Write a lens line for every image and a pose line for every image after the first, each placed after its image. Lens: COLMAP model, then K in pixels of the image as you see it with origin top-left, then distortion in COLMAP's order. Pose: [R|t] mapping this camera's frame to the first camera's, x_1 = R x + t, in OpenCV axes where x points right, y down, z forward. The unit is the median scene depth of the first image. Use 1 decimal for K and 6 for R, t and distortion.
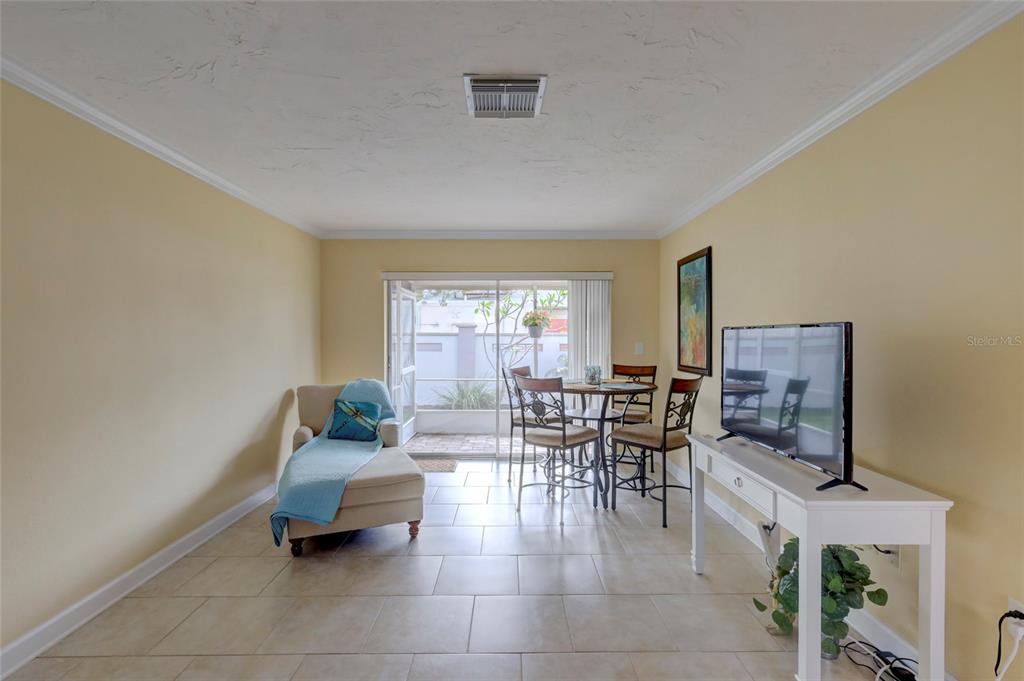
lens RADIAL K [[479.5, 0, 509.7], [0, 479.5, 336.1], [0, 0, 1]] dist [0.000816, 0.000121]
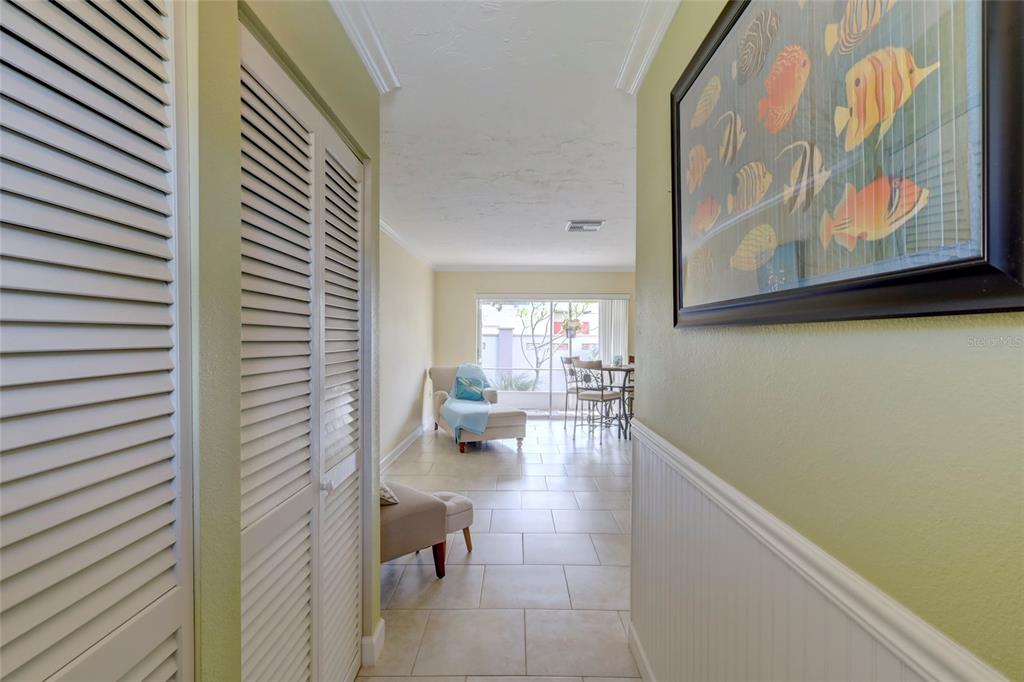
lens RADIAL K [[476.3, 0, 512.0], [0, 476.3, 341.0], [0, 0, 1]] dist [0.001770, 0.000272]
pose [[0.999873, 0.007932, -0.013837, -0.151344], [-0.007824, 0.999939, 0.007837, 0.003823], [0.013898, -0.007728, 0.999874, -0.574584]]
